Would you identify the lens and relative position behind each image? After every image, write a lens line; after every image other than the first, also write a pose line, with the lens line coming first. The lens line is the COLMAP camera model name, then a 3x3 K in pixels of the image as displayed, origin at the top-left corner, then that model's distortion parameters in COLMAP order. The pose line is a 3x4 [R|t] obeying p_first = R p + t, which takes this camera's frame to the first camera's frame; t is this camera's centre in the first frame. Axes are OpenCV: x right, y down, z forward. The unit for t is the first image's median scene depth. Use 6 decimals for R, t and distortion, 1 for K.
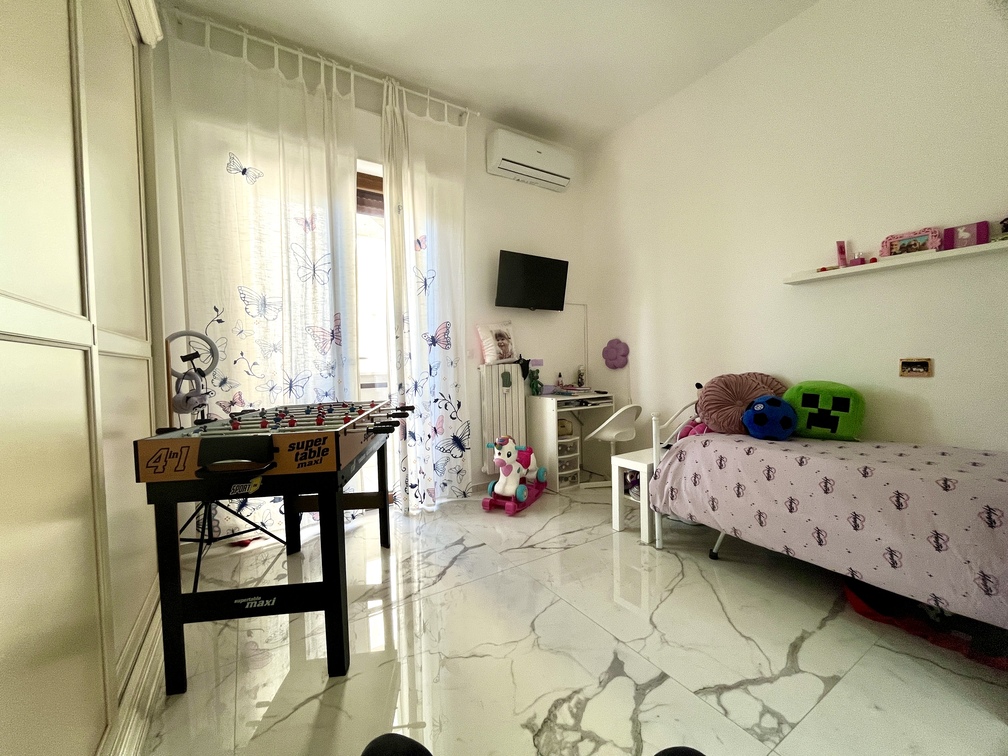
lens RADIAL K [[412.0, 0, 503.3], [0, 412.0, 378.8], [0, 0, 1]] dist [-0.006371, 0.000675]
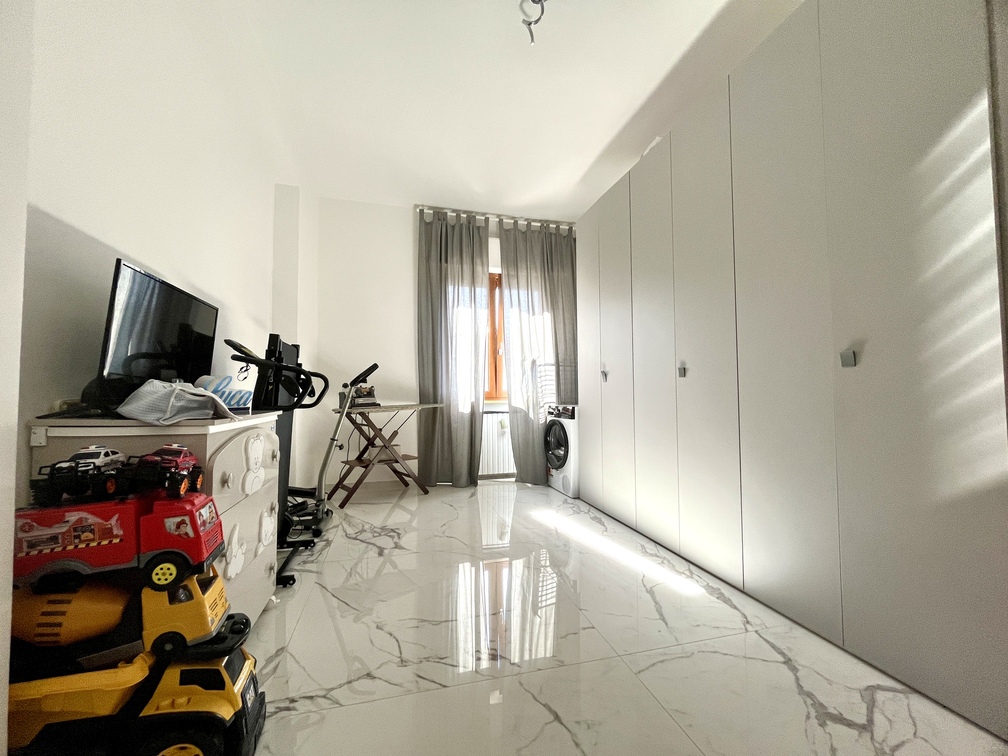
lens RADIAL K [[412.0, 0, 503.4], [0, 412.0, 377.8], [0, 0, 1]] dist [-0.006371, 0.000675]
pose [[-0.310025, -0.012105, -0.950651, 2.215879], [-0.015582, 0.999849, -0.007650, -0.082199], [0.950601, 0.012442, -0.310167, 2.321534]]
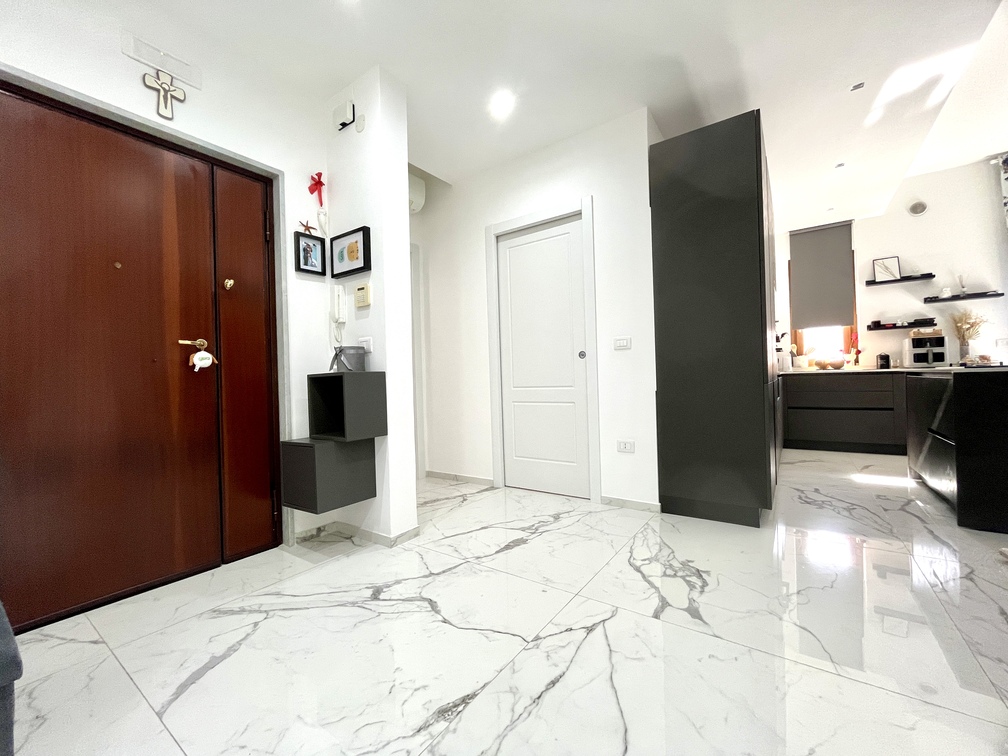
lens RADIAL K [[412.0, 0, 501.0], [0, 412.0, 377.6], [0, 0, 1]] dist [-0.006371, 0.000675]
pose [[-0.927615, 0.048275, -0.370404, 1.317416], [0.040393, 0.998763, 0.029013, 0.004463], [0.371347, 0.011951, -0.928417, 2.103984]]
